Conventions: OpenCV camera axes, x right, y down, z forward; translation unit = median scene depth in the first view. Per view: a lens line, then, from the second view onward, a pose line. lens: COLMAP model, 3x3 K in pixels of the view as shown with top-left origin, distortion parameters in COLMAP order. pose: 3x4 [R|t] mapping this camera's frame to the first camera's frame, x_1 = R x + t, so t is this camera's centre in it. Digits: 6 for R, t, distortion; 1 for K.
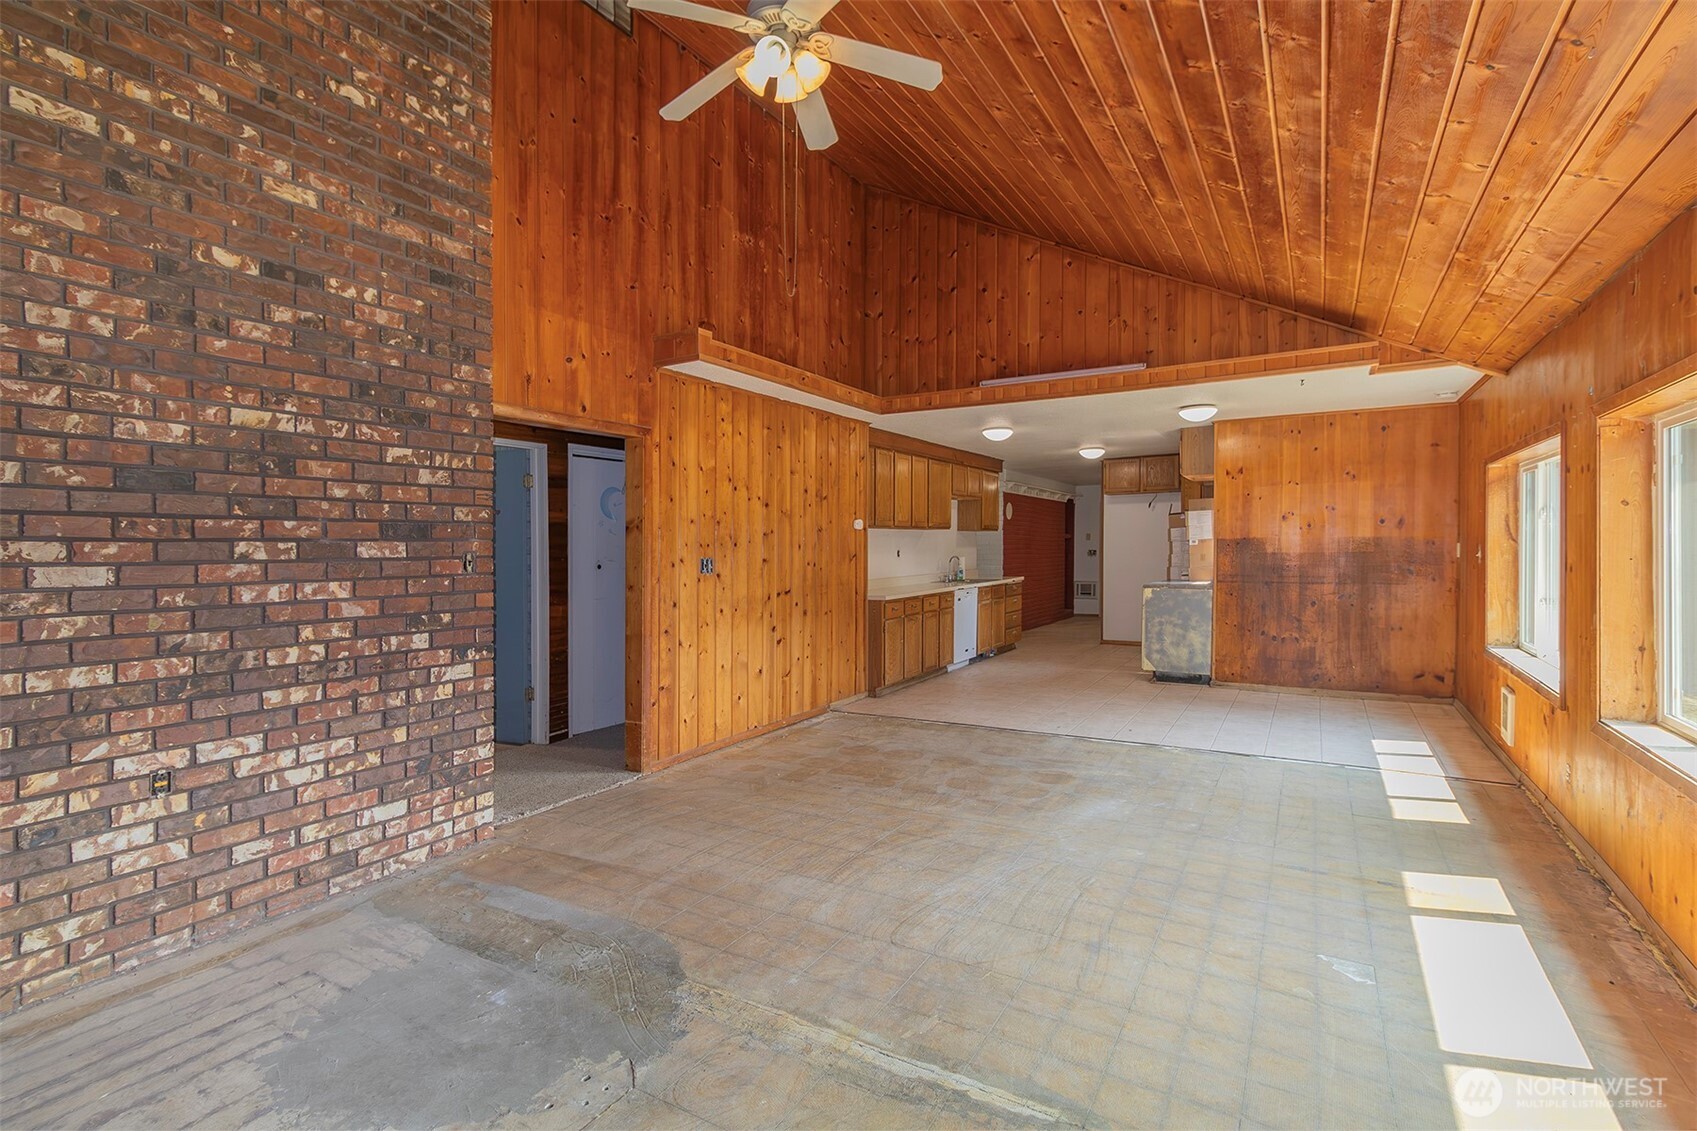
lens RADIAL K [[779.3, 0, 836.3], [0, 779.3, 568.1], [0, 0, 1]] dist [0.002229, 0.000716]
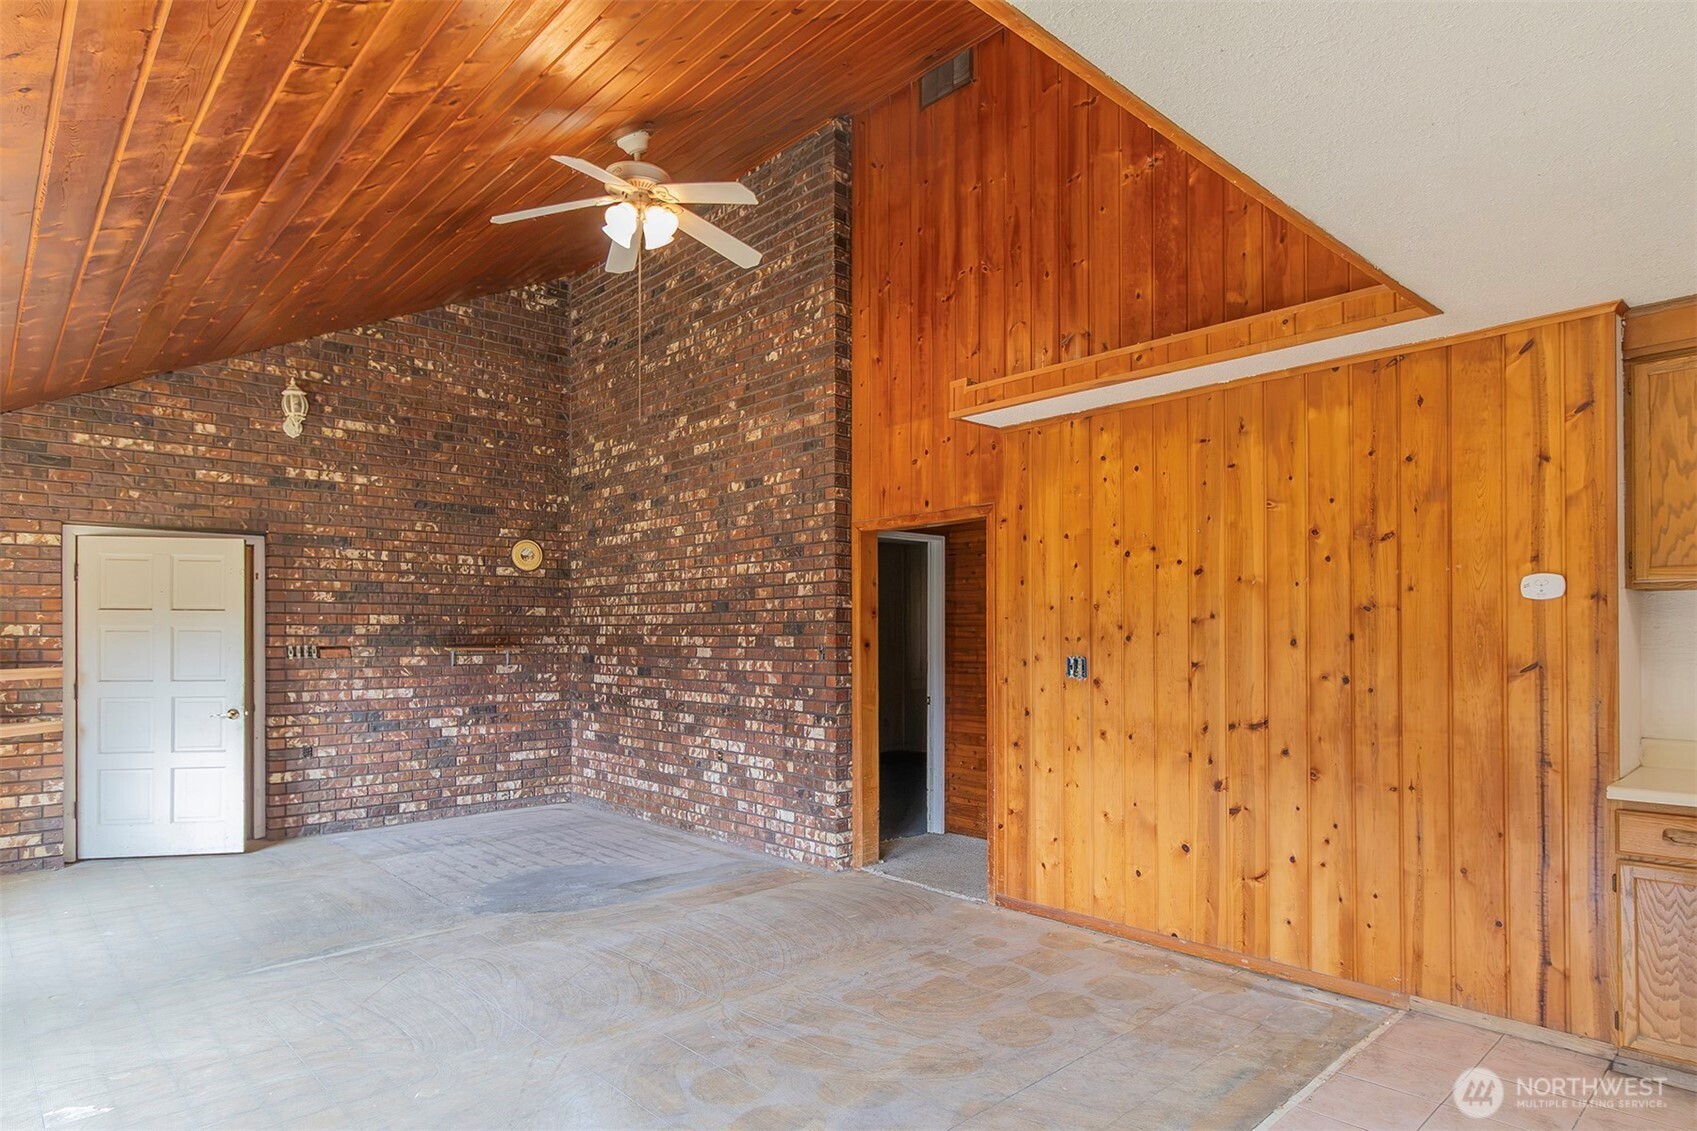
lens RADIAL K [[954.8, 0, 943.6], [0, 954.8, 631.5], [0, 0, 1]] dist [-0.000936, -0.001057]
pose [[-0.217387, 0.007361, -0.976058, 0.598117], [-0.019253, 0.999745, 0.011827, -0.036449], [0.975896, 0.021363, -0.217190, 0.876522]]
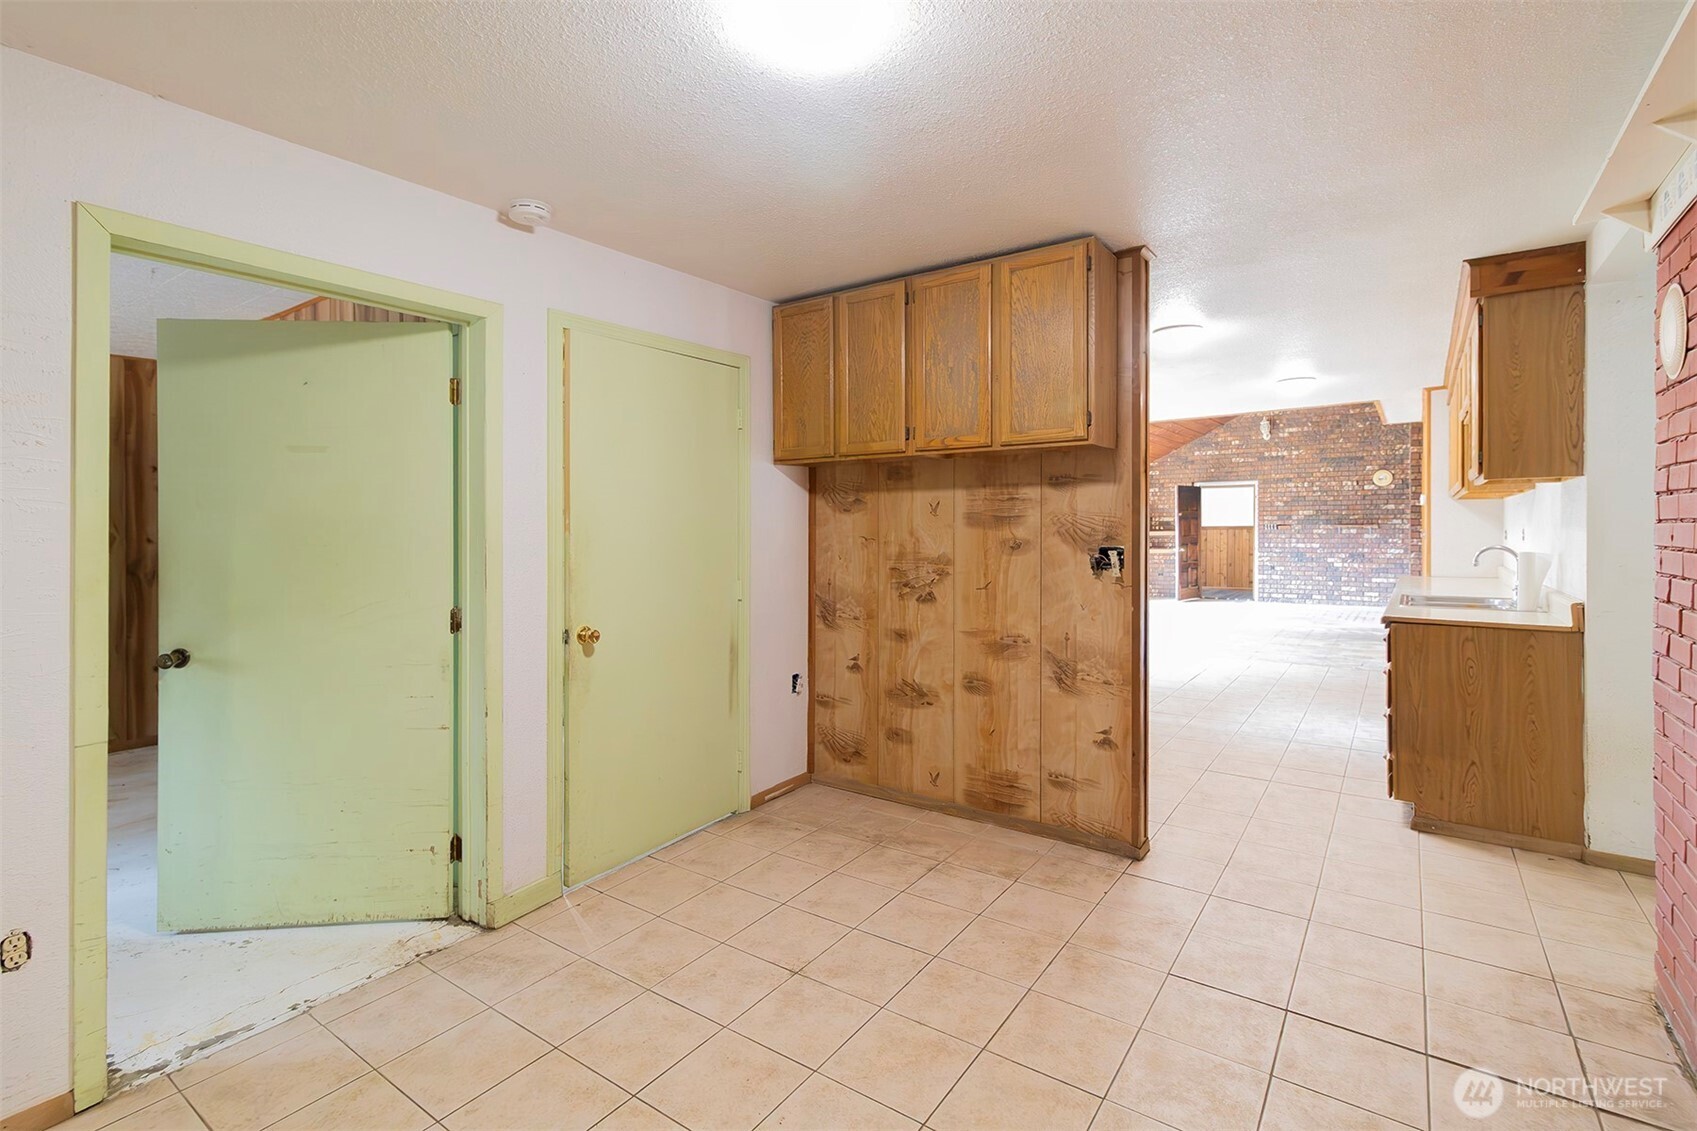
lens RADIAL K [[779.3, 0, 837.8], [0, 779.3, 534.6], [0, 0, 1]] dist [0.002229, 0.000716]
pose [[-0.996922, 0.018368, 0.076221, 0.736585], [0.021214, 0.999101, 0.036703, -0.069919], [-0.075478, 0.038207, -0.996415, 2.181805]]
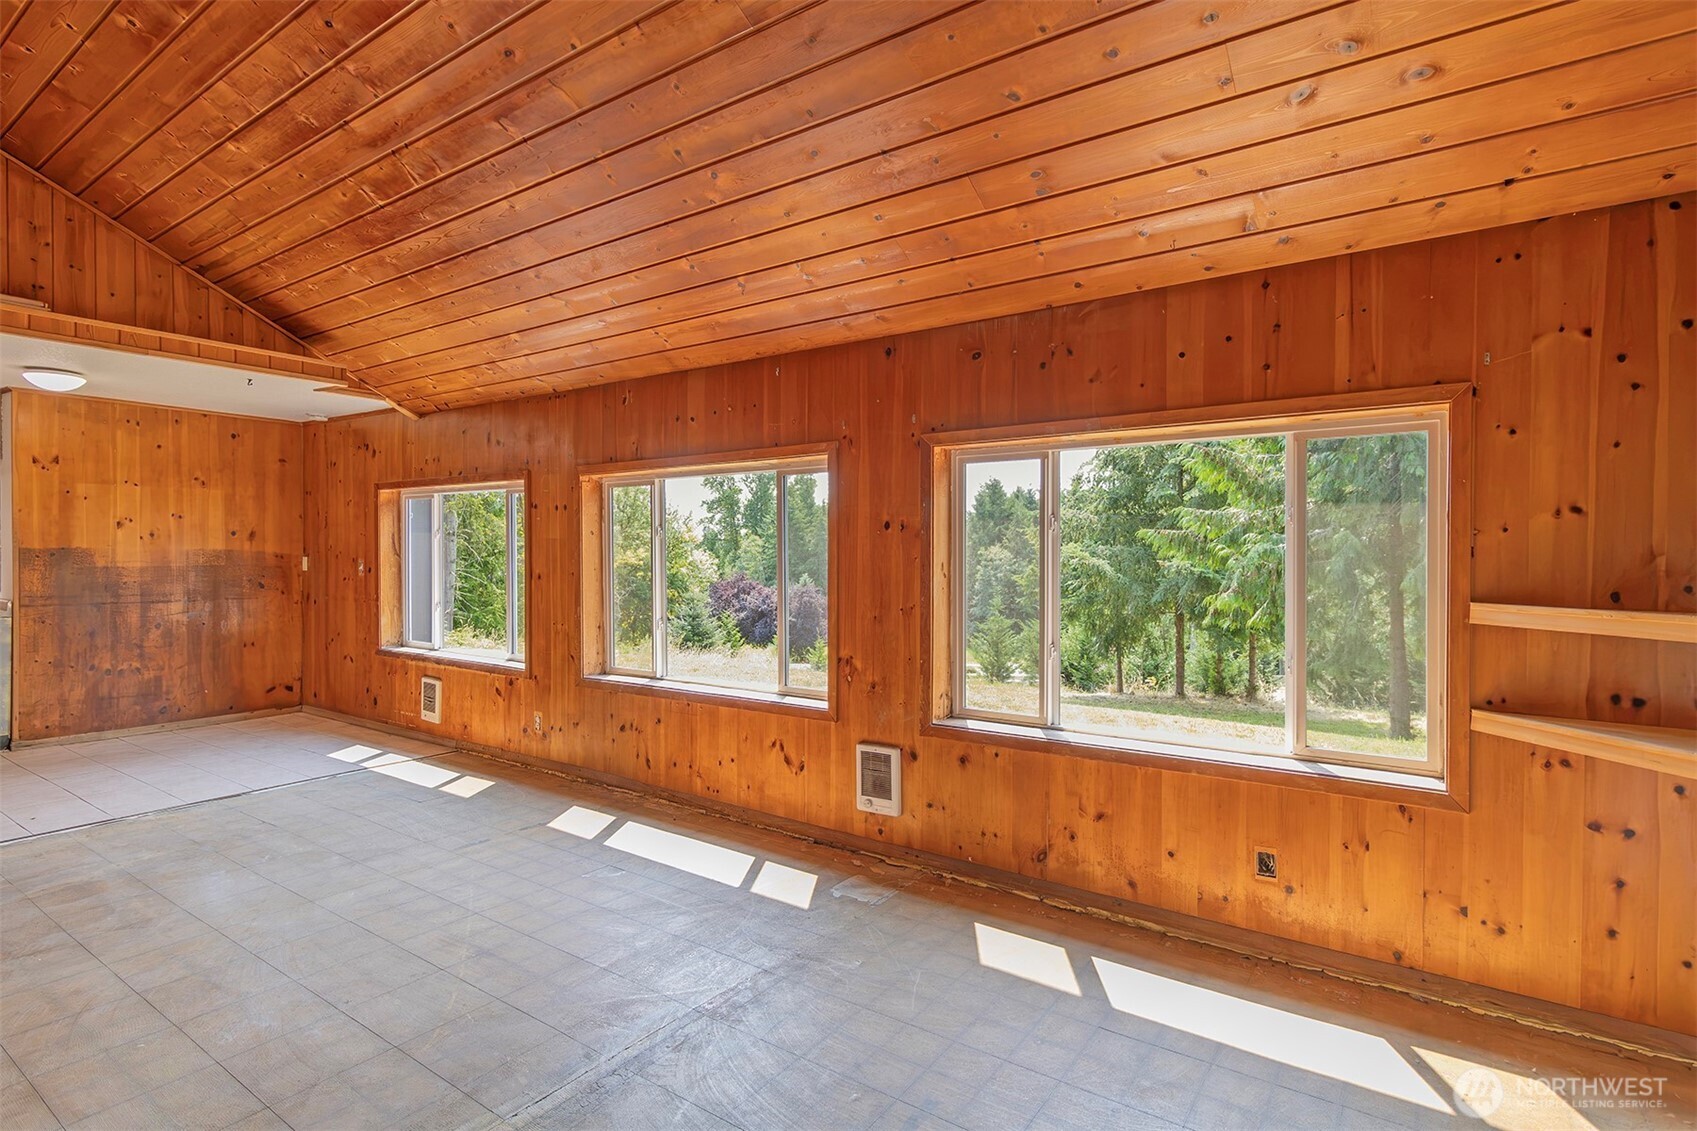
lens RADIAL K [[853.5, 0, 857.0], [0, 853.5, 569.8], [0, 0, 1]] dist [0.002562, -0.001773]
pose [[0.054637, -0.002752, 0.998502, -0.308222], [0.021704, 0.999763, 0.001568, -0.000845], [-0.998270, 0.021585, 0.054684, 0.186747]]
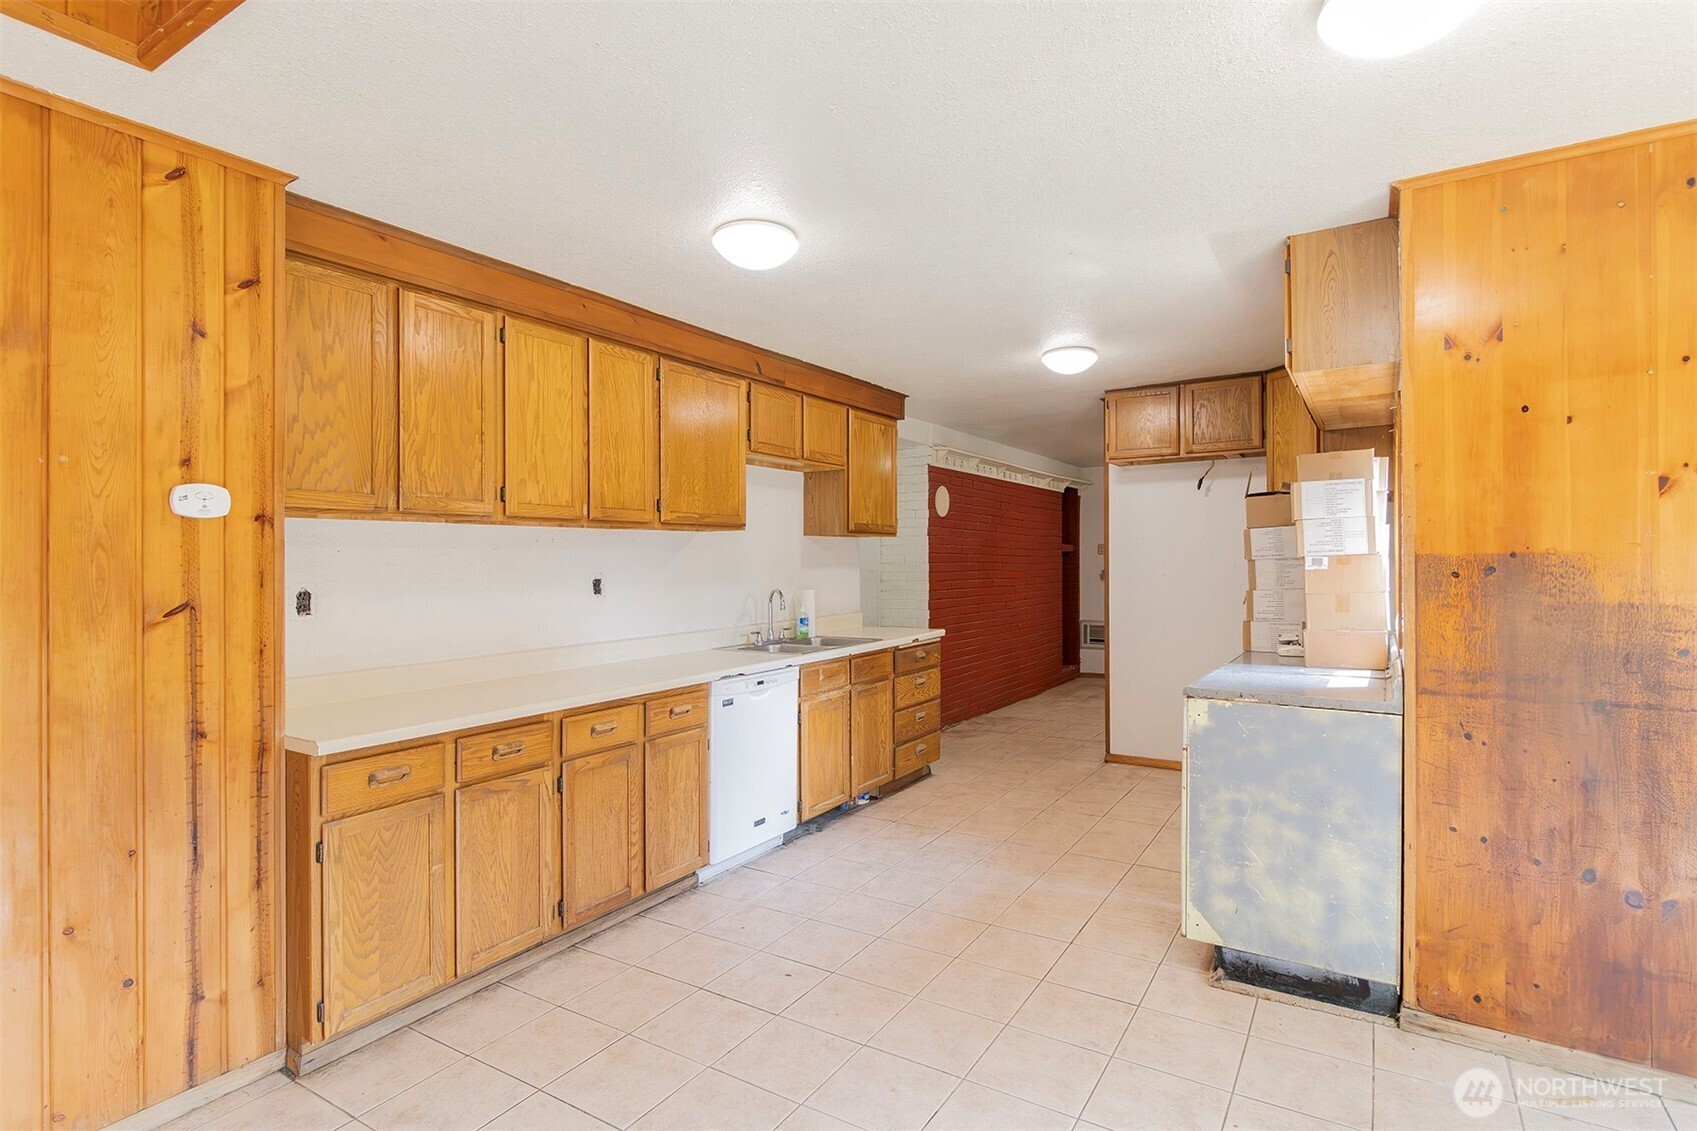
lens RADIAL K [[853.5, 0, 849.1], [0, 853.5, 558.5], [0, 0, 1]] dist [0.002562, -0.001773]
pose [[0.999955, 0.003109, -0.008925, 0.295790], [-0.003377, 0.999541, -0.030095, -0.027902], [0.008827, 0.030124, 0.999507, 0.735521]]
